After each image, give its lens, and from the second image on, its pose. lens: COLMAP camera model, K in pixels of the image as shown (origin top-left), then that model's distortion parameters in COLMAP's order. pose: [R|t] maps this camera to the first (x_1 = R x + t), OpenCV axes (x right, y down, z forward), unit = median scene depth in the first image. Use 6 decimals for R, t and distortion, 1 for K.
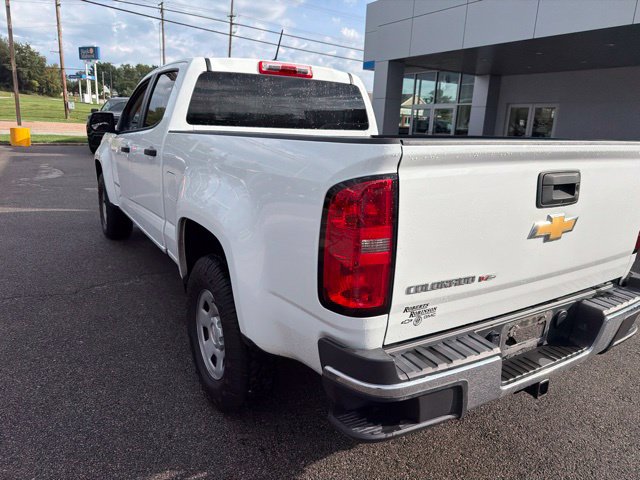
lens RADIAL K [[455.6, 0, 321.1], [0, 455.6, 245.8], [0, 0, 1]] dist [0.019849, -0.031777]
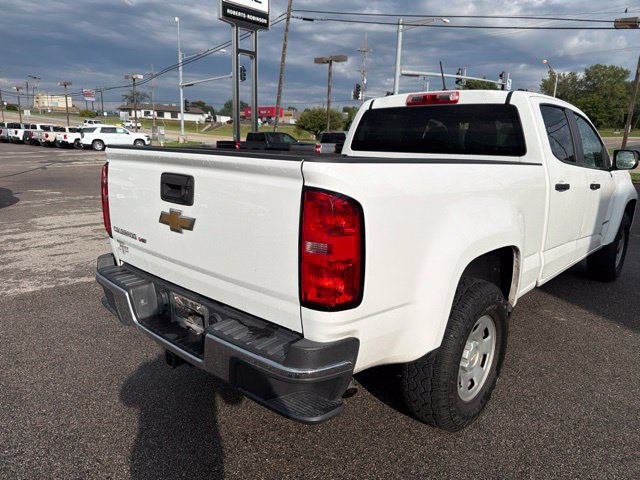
lens RADIAL K [[454.5, 0, 324.2], [0, 454.5, 238.2], [0, 0, 1]] dist [0.017585, -0.021717]
pose [[0.282640, 0.173123, -0.943474, 1.056348], [-0.268944, 0.958430, 0.095299, -0.129101], [0.920752, 0.226806, 0.317451, 0.596365]]
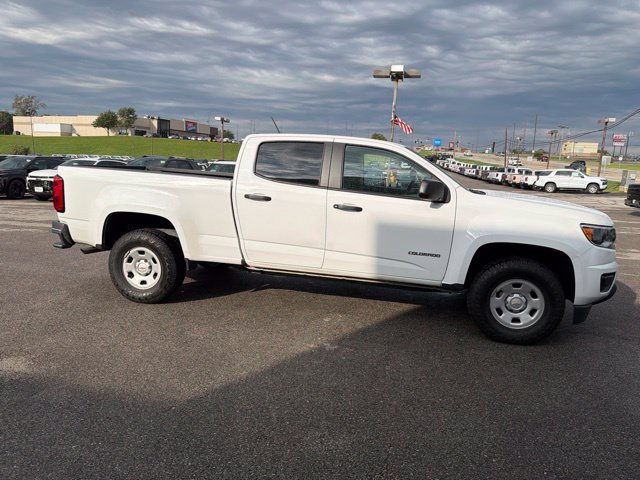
lens RADIAL K [[452.3, 0, 325.0], [0, 452.3, 231.6], [0, 0, 1]] dist [0.027952, -0.034333]
pose [[-0.681406, 0.037553, -0.730942, 1.148148], [-0.258361, 0.922050, 0.288223, -0.714743], [0.684789, 0.385244, -0.618588, 2.672827]]
